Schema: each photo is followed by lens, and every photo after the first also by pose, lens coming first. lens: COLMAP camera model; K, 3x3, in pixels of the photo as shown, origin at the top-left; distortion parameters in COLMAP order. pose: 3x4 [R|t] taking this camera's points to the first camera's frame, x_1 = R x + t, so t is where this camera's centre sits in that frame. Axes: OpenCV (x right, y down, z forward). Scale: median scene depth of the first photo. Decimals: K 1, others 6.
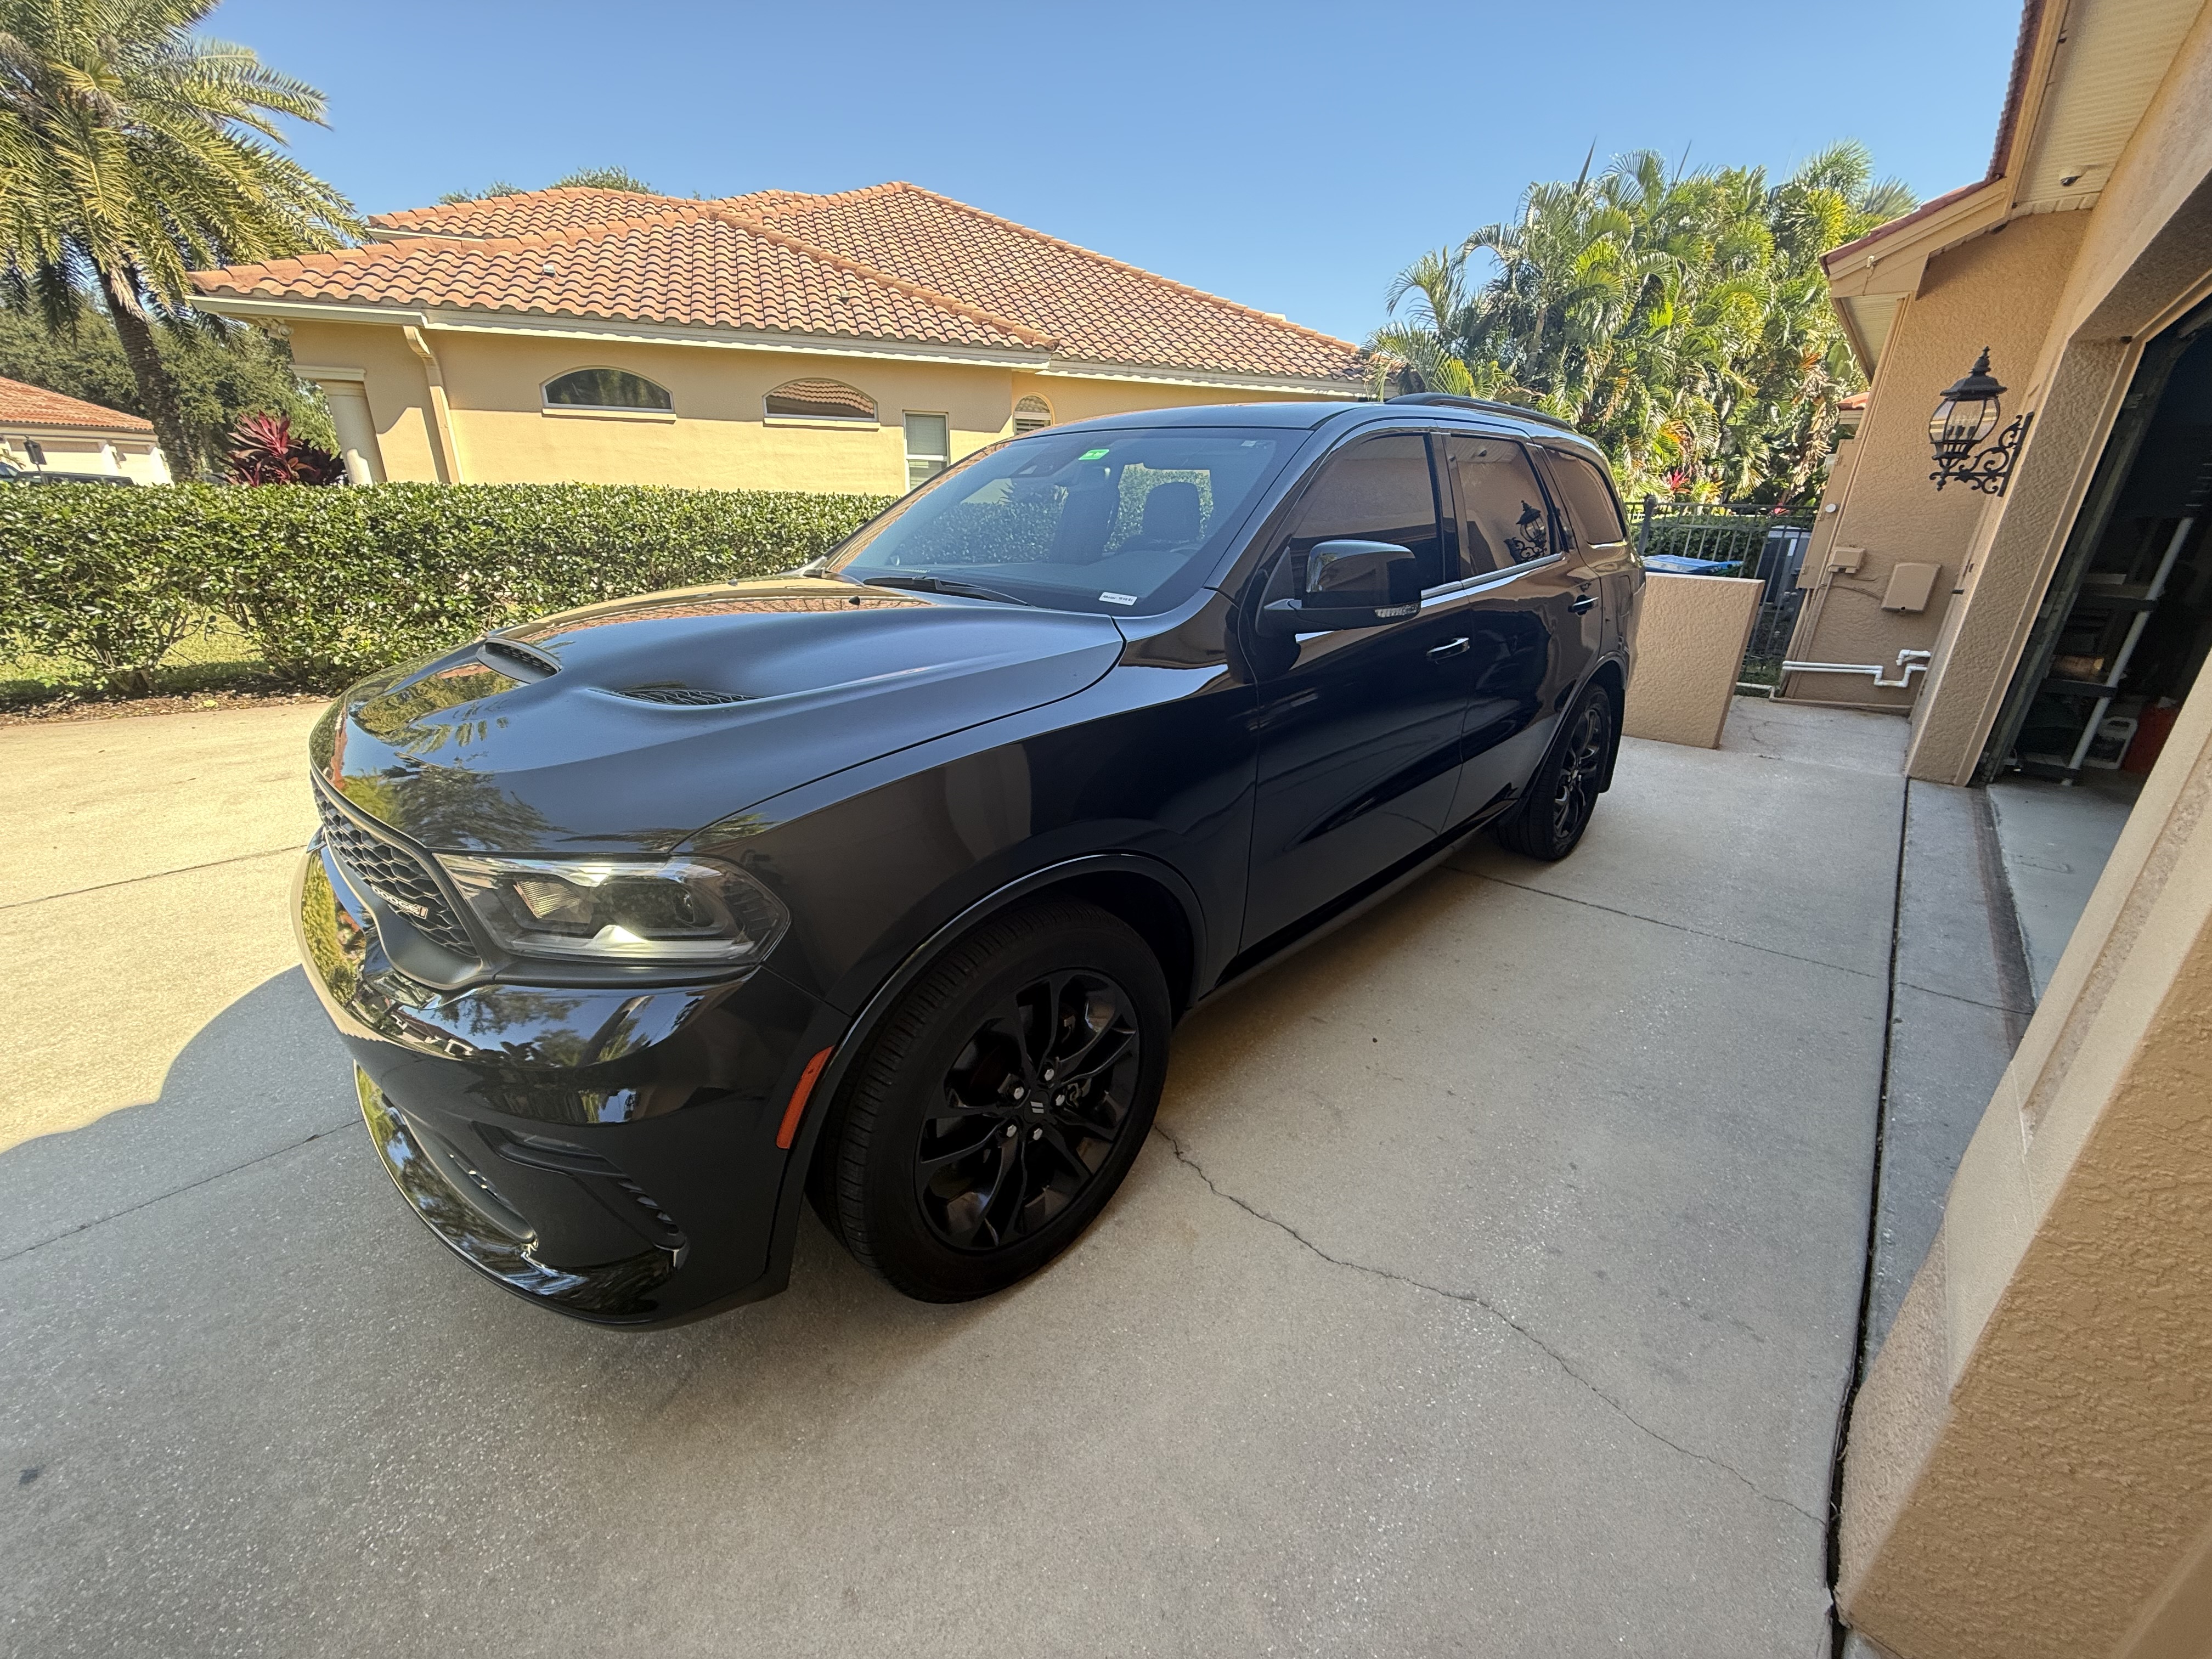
lens RADIAL K [[871.4, 0, 1106.0], [0, 871.4, 829.5], [0, 0, 1]] dist [-0.002291, 0.000459]
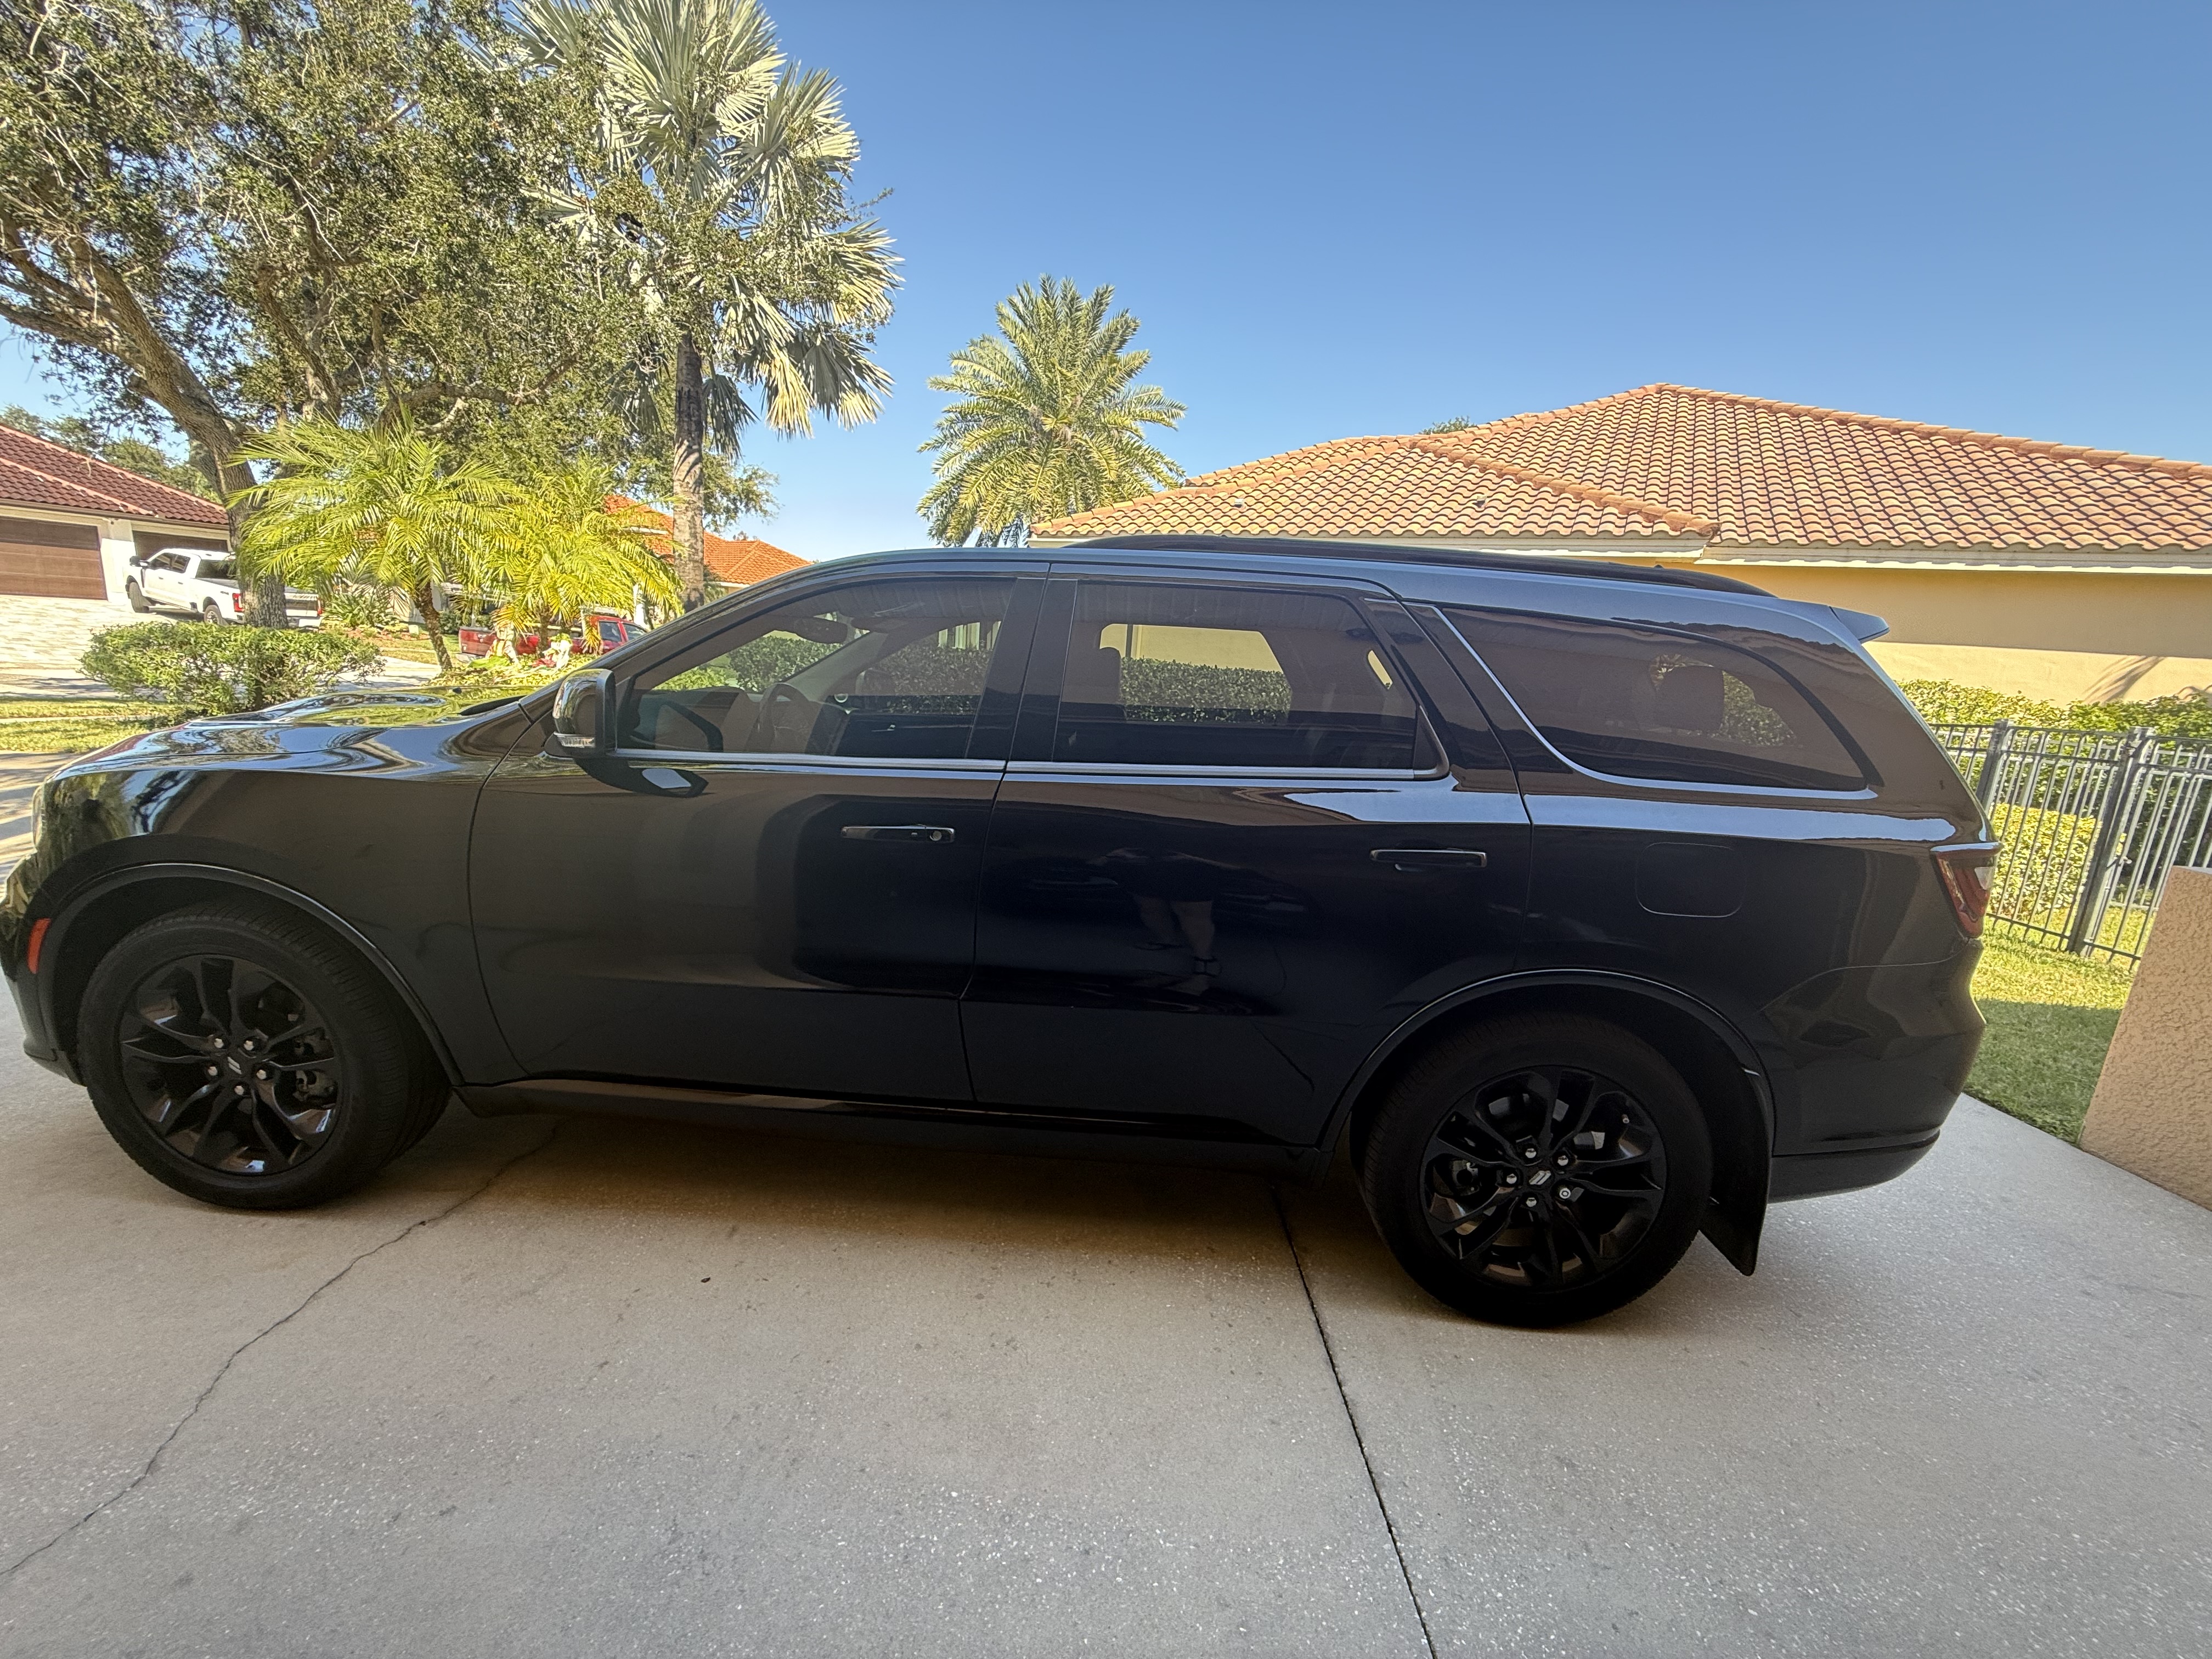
lens RADIAL K [[871.4, 0, 1106.0], [0, 871.4, 829.5], [0, 0, 1]] dist [-0.002291, 0.000459]
pose [[0.667535, 0.177880, -0.723019, 0.749026], [-0.322138, 0.944455, -0.065058, -0.153171], [0.671286, 0.276340, 0.687758, 0.409070]]
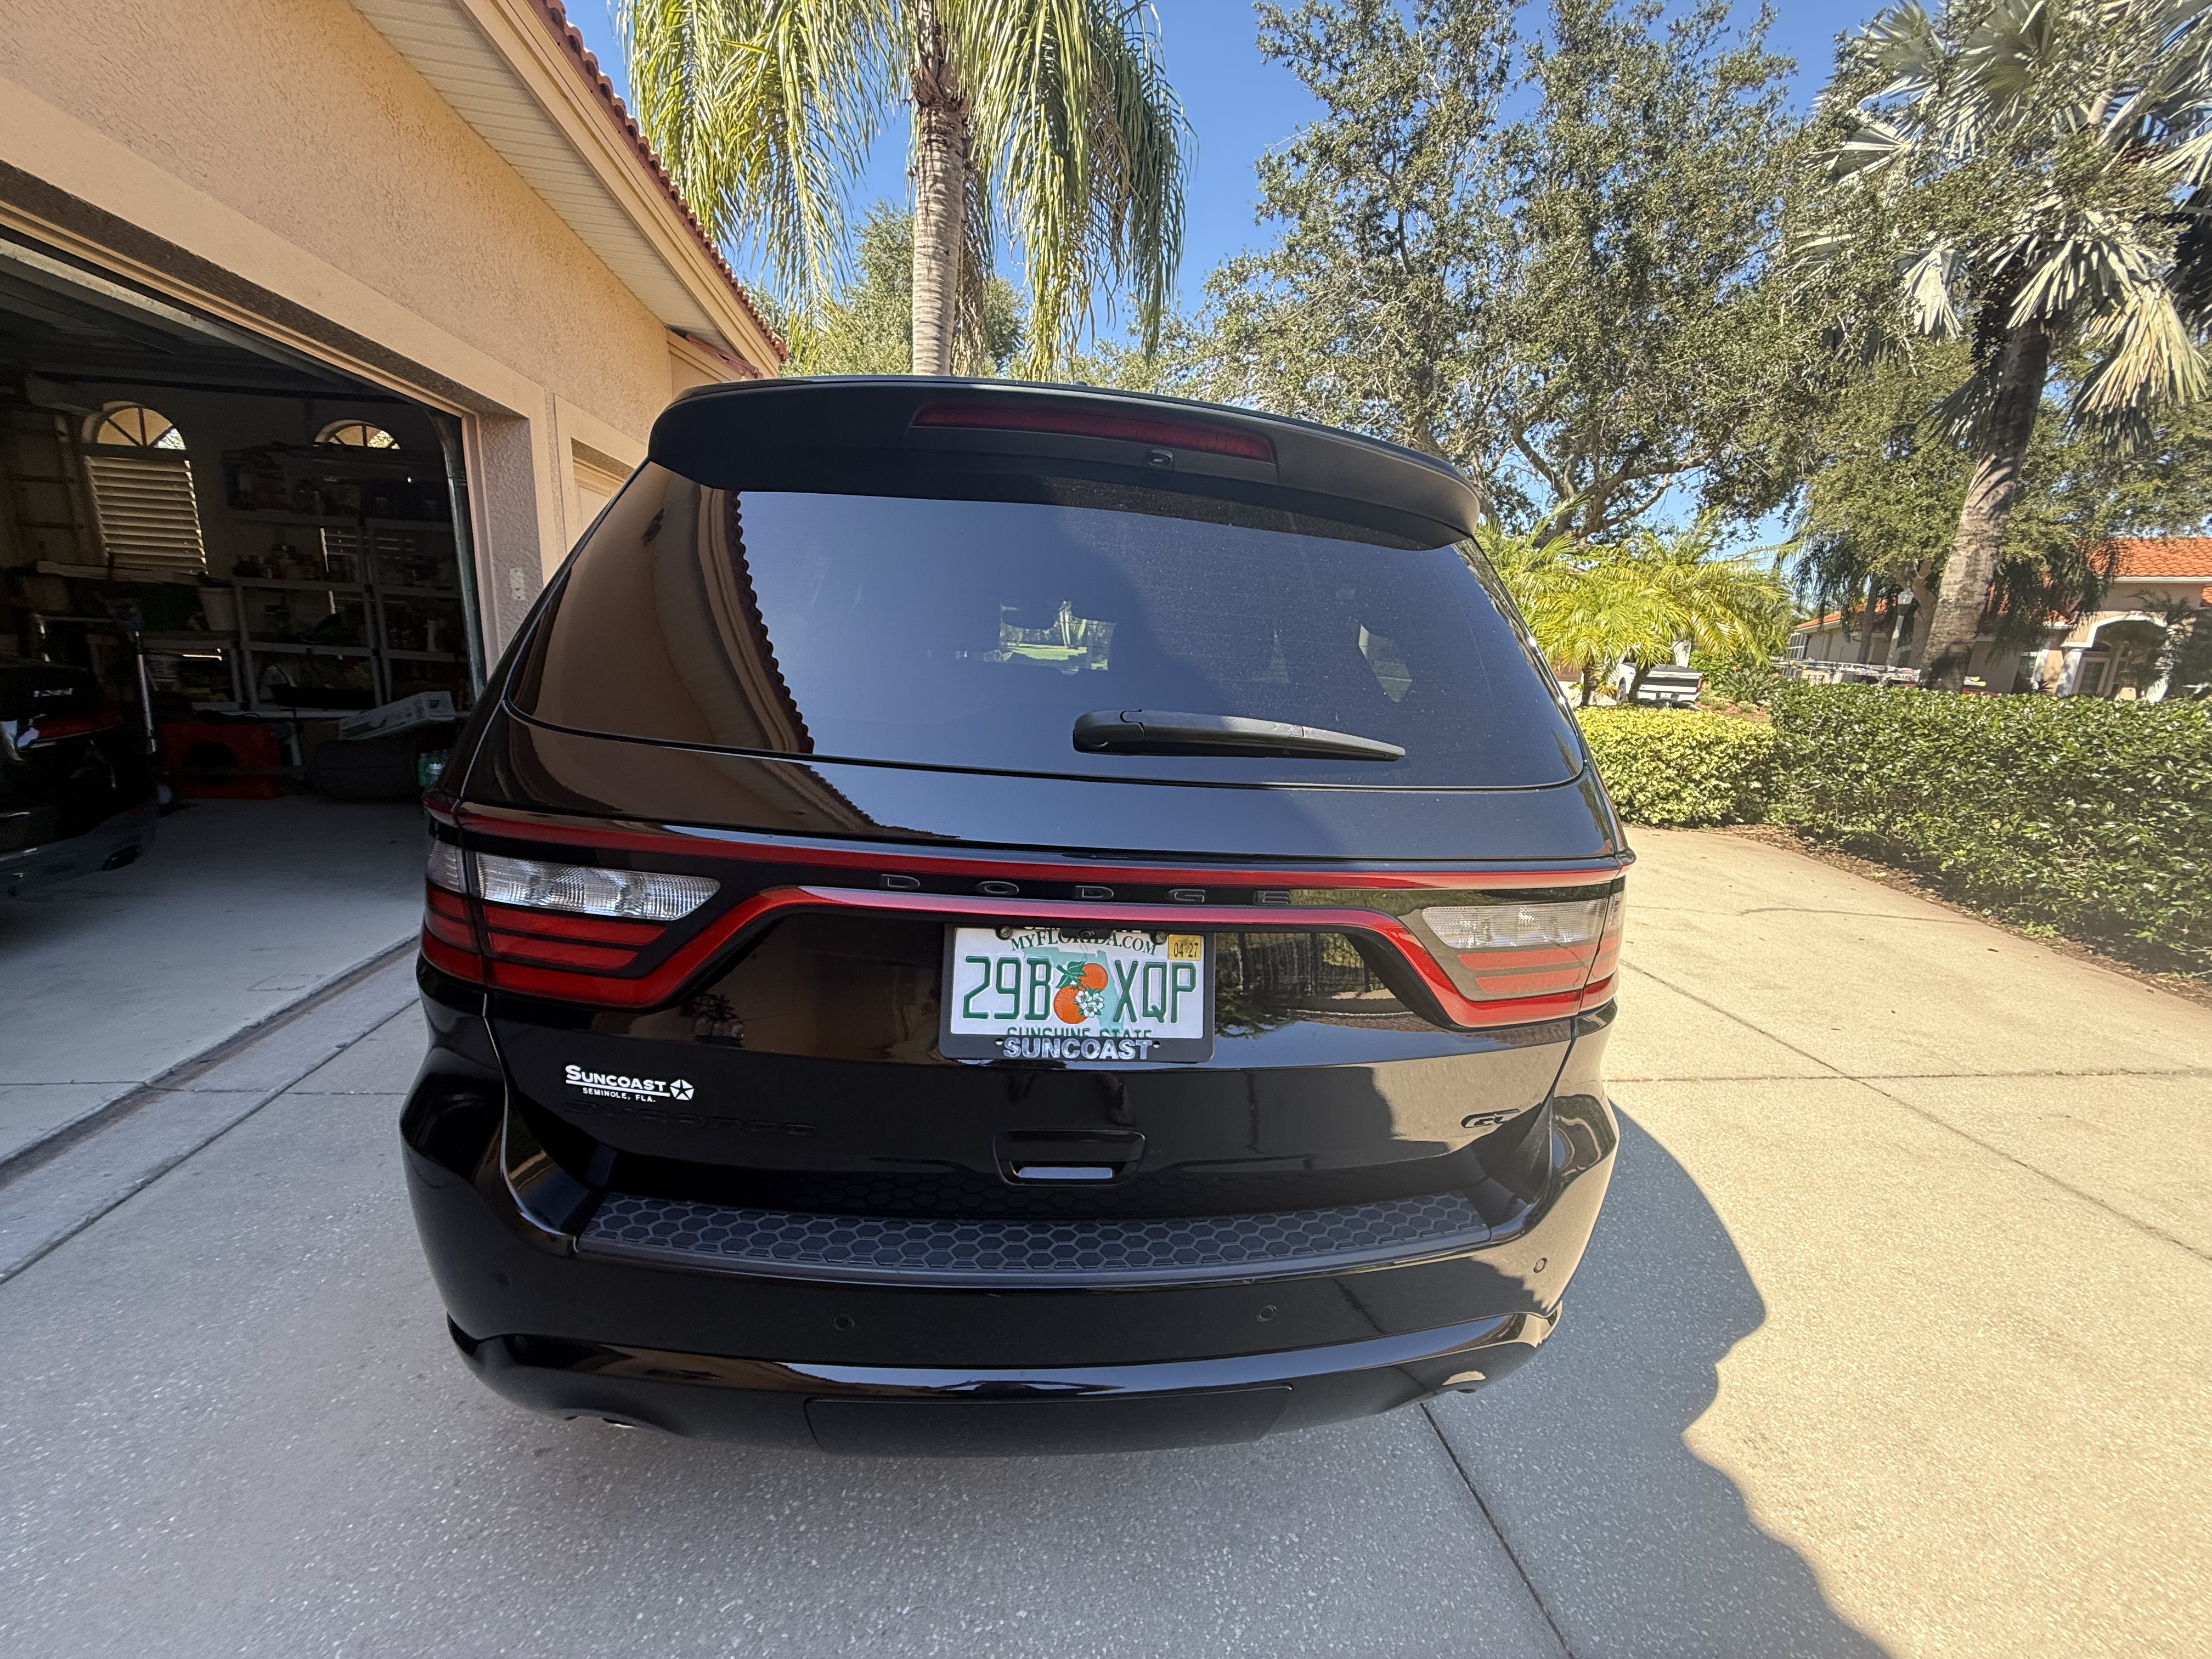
lens RADIAL K [[883.2, 0, 1106.0], [0, 883.2, 829.5], [0, 0, 1]] dist [-0.000423, 0.000083]
pose [[-0.637190, 0.107785, -0.763133, 0.802982], [-0.341719, 0.848012, 0.405097, -0.552104], [0.690809, 0.518901, -0.503512, 1.503044]]
